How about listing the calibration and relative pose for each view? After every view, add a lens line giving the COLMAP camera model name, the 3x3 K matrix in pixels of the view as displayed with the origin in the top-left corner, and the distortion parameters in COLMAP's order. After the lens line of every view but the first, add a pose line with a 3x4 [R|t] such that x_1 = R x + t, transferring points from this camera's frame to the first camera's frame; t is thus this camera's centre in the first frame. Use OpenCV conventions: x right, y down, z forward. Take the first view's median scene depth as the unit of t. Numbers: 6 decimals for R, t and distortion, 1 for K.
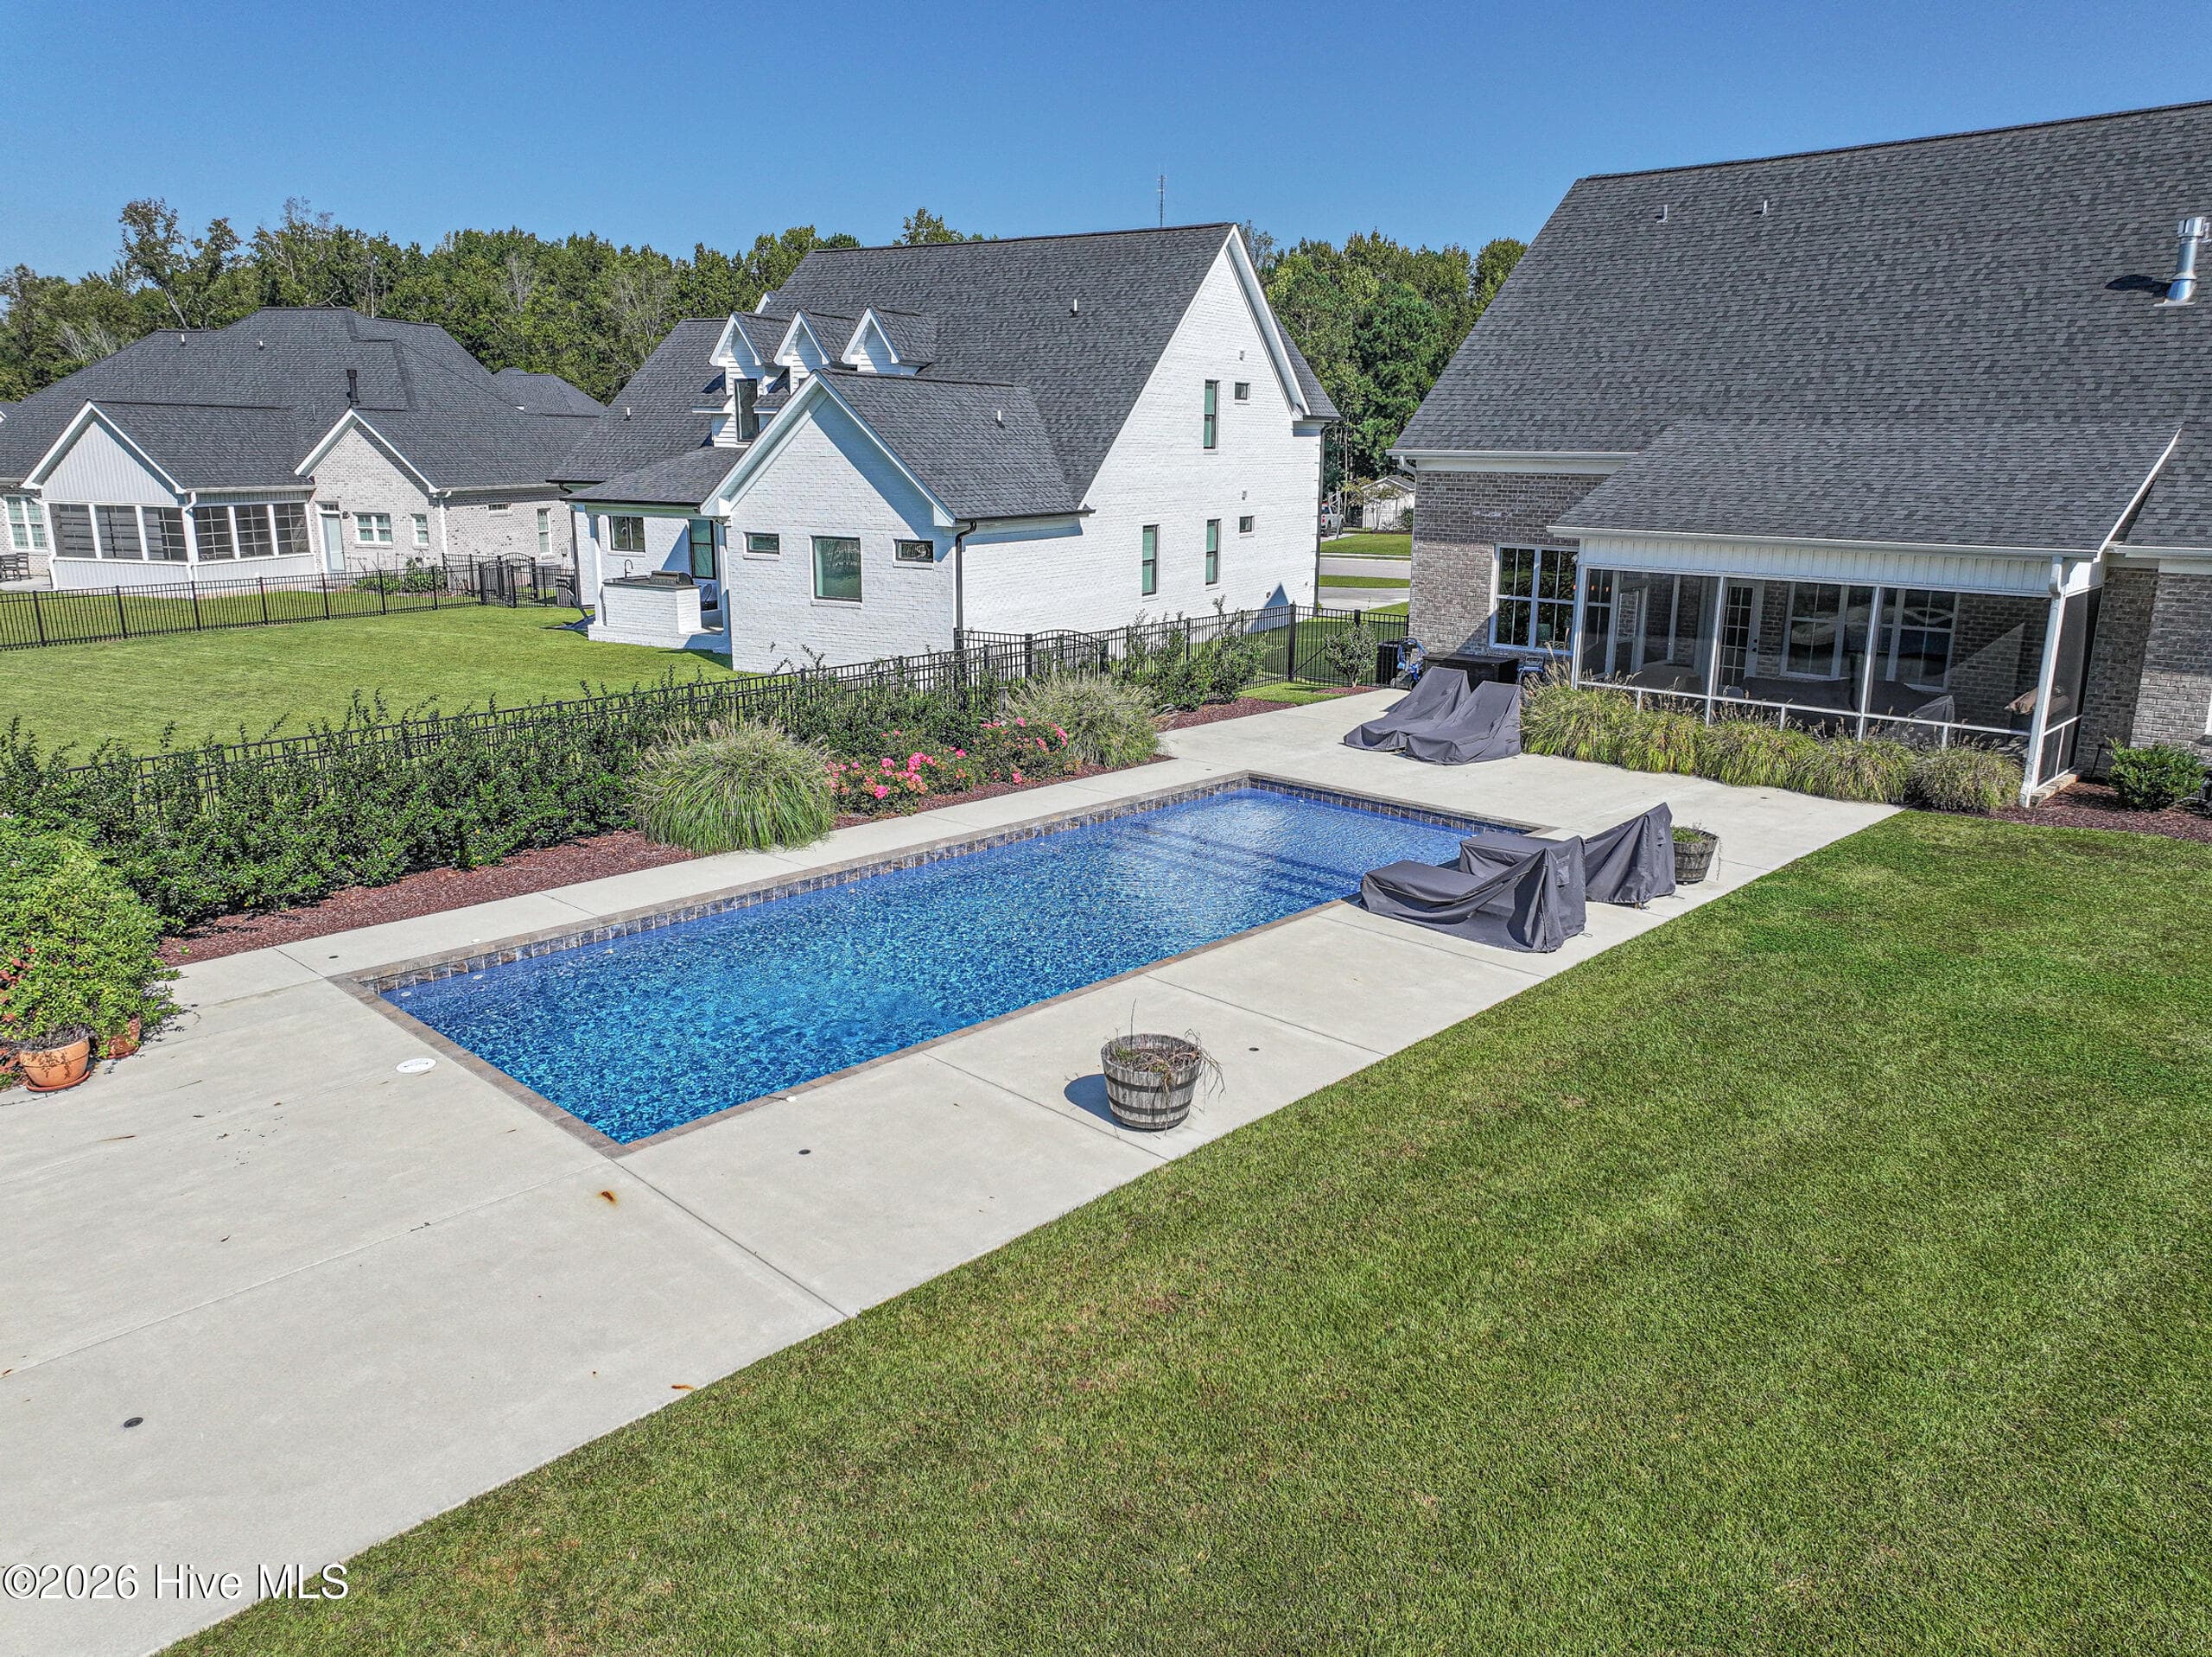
lens RADIAL K [[1506.8, 0, 1119.0], [0, 1506.8, 821.8], [0, 0, 1]] dist [0.004549, -0.001756]
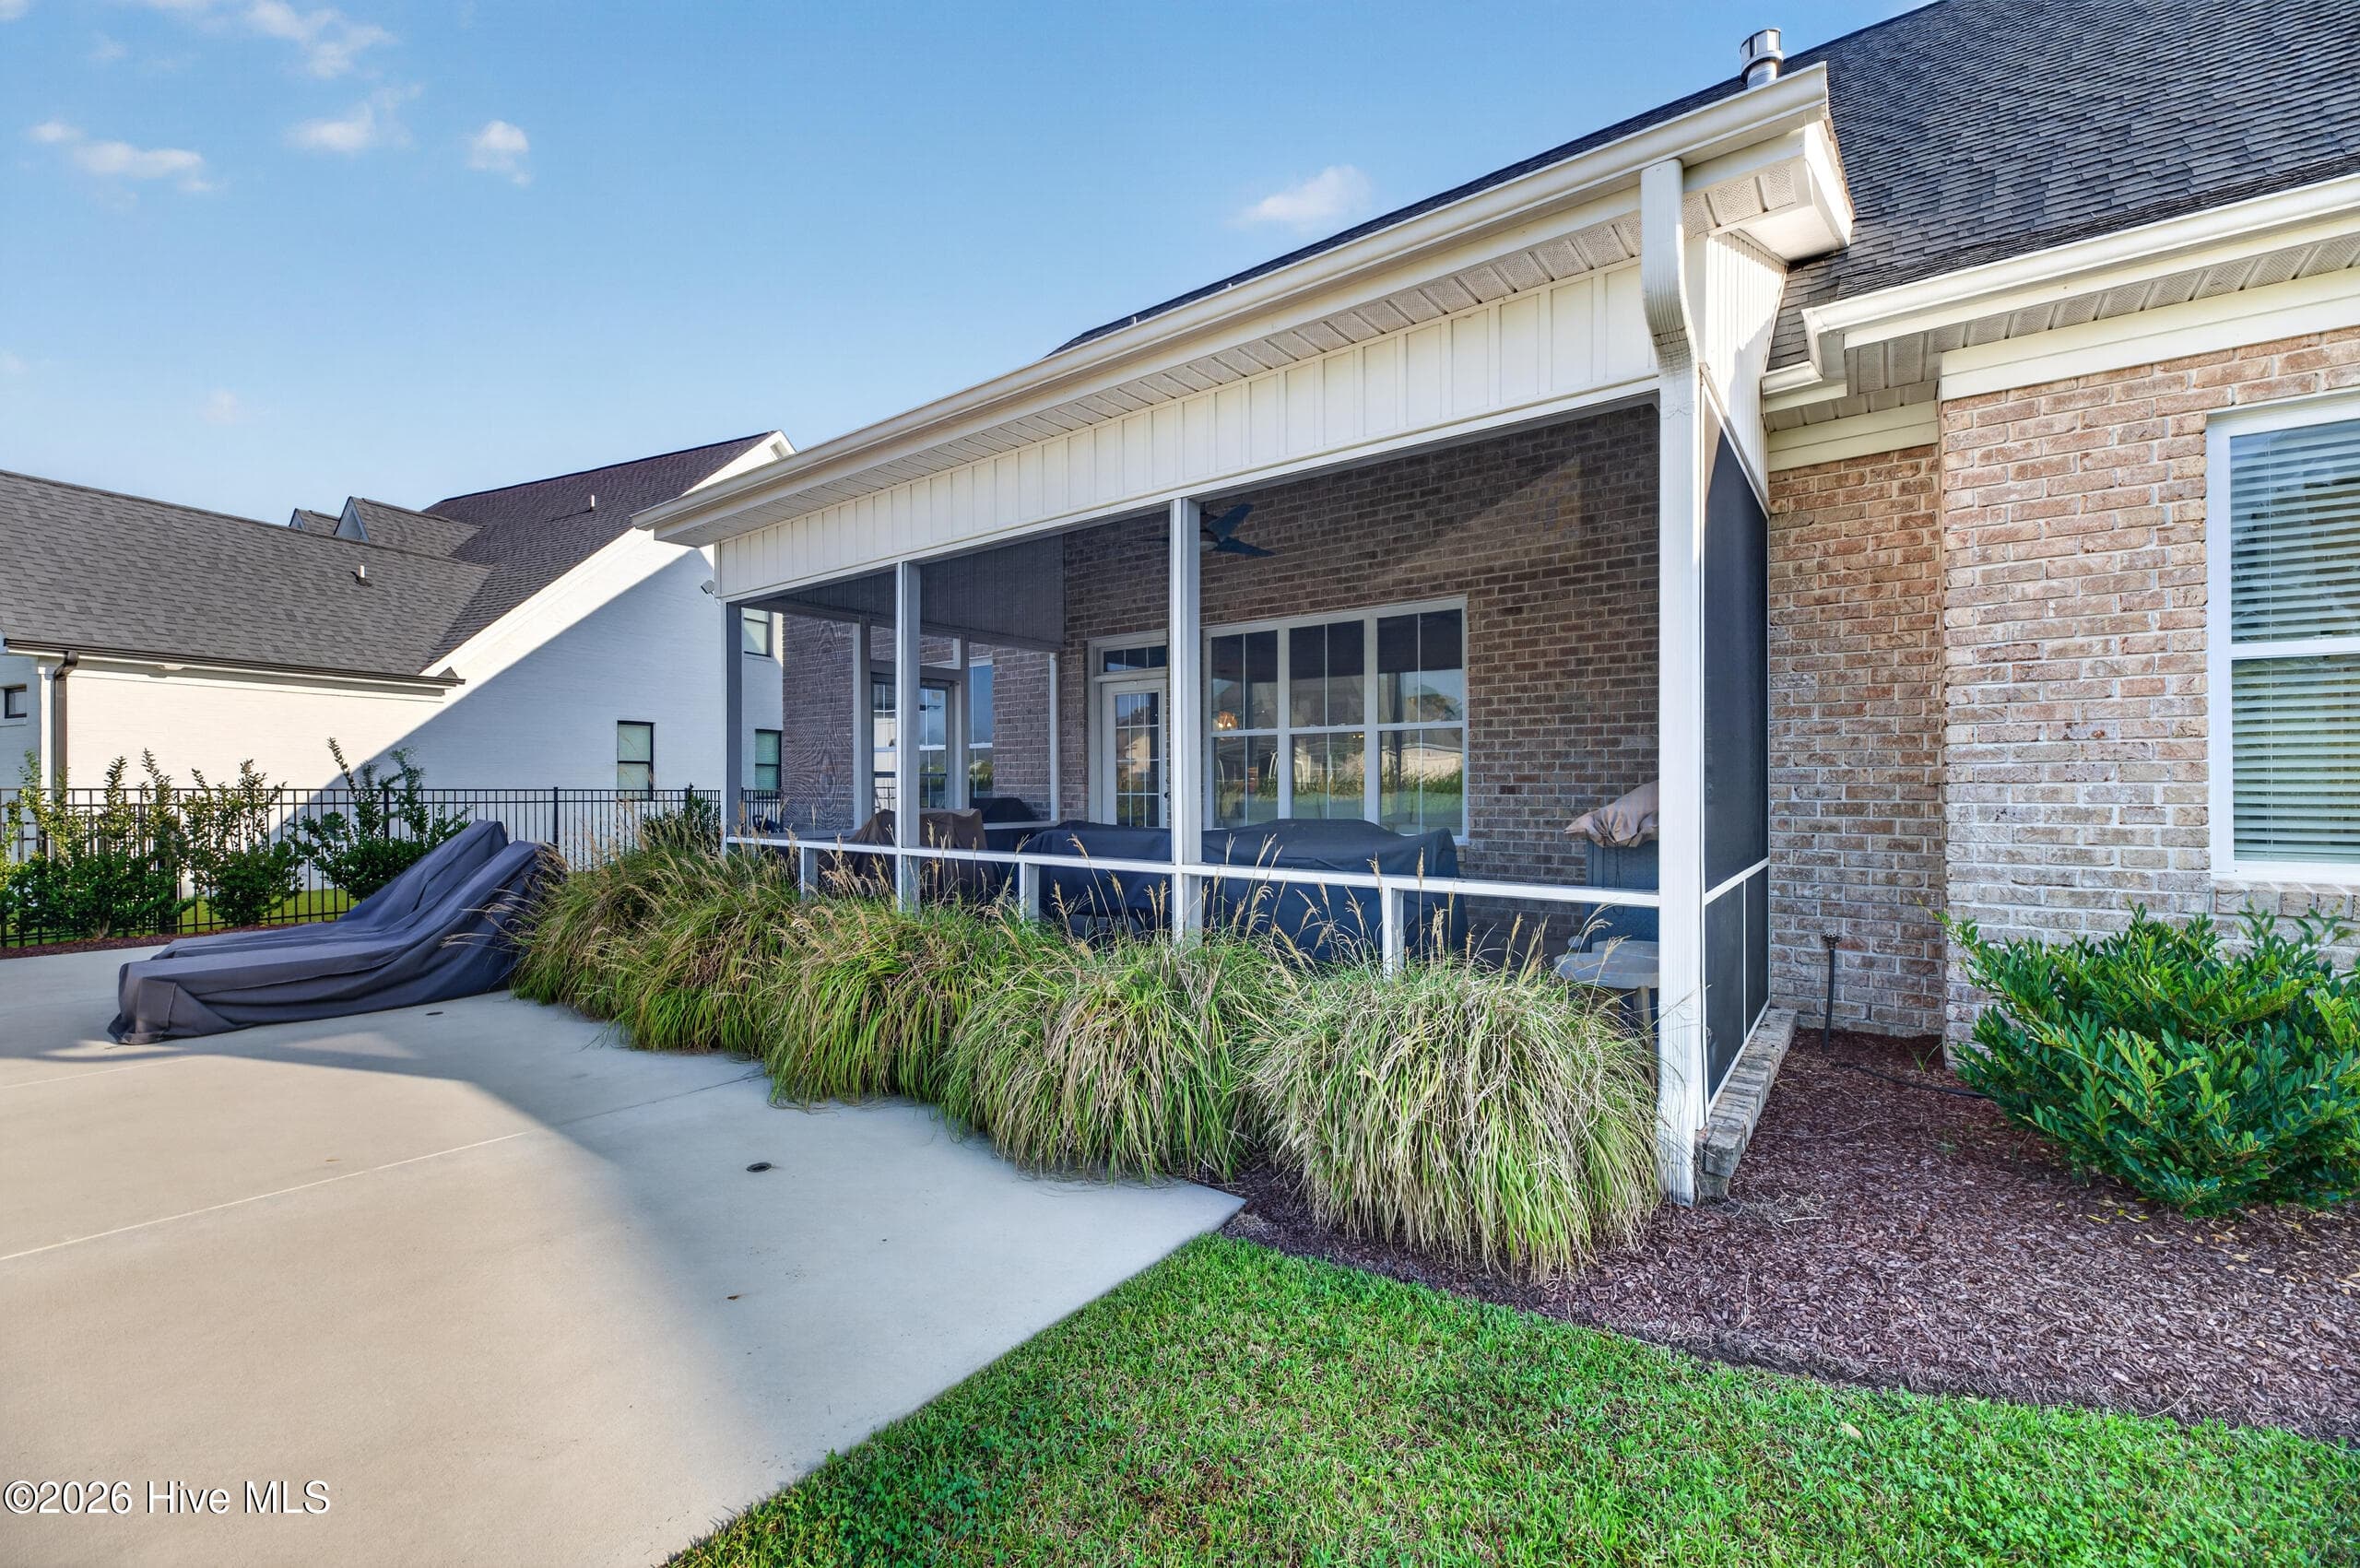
lens RADIAL K [[930.6, 0, 1168.5], [0, 930.6, 775.4], [0, 0, 1]] dist [-0.000748, -0.002609]
pose [[0.995918, -0.009095, 0.089806, 0.452952], [0.030874, 0.969227, -0.244225, -0.037825], [-0.084821, 0.246001, 0.965551, 0.757741]]
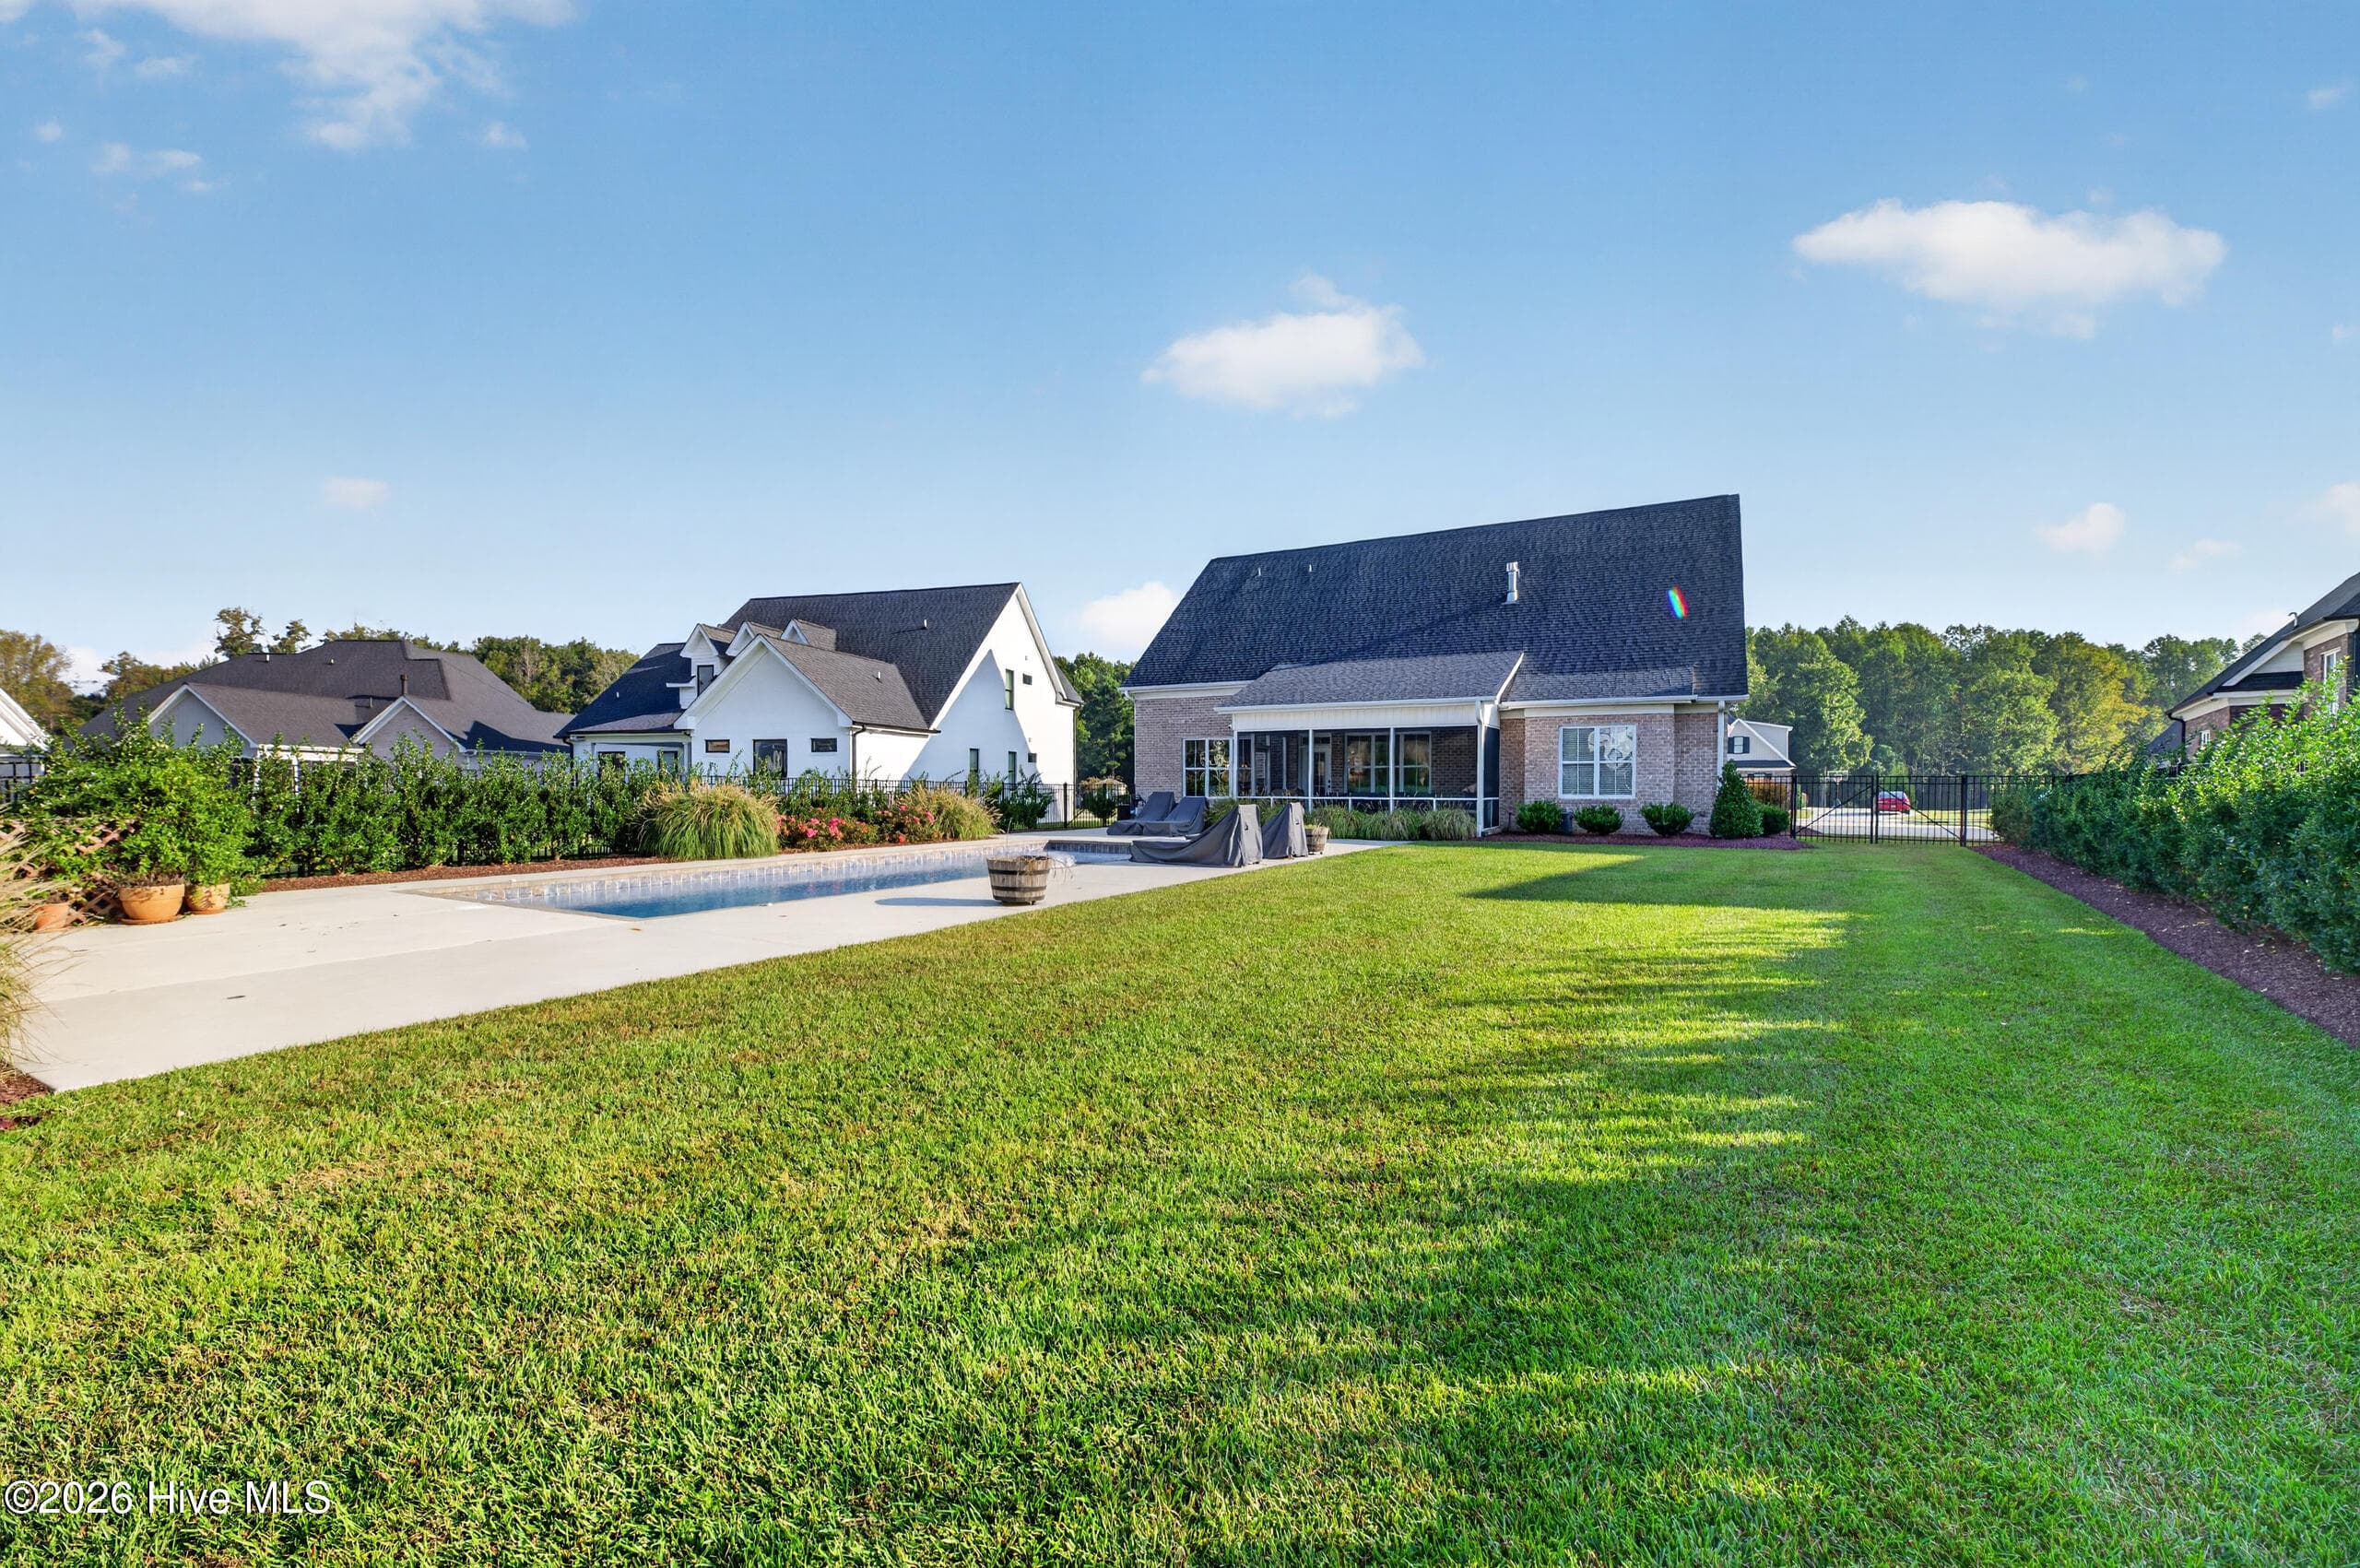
lens RADIAL K [[930.6, 0, 1175.9], [0, 930.6, 792.2], [0, 0, 1]] dist [-0.000748, -0.002609]
pose [[0.969193, -0.008119, 0.246170, -0.026491], [0.064103, 0.973329, -0.220278, 0.143818], [-0.237816, 0.229272, 0.943863, 0.013651]]
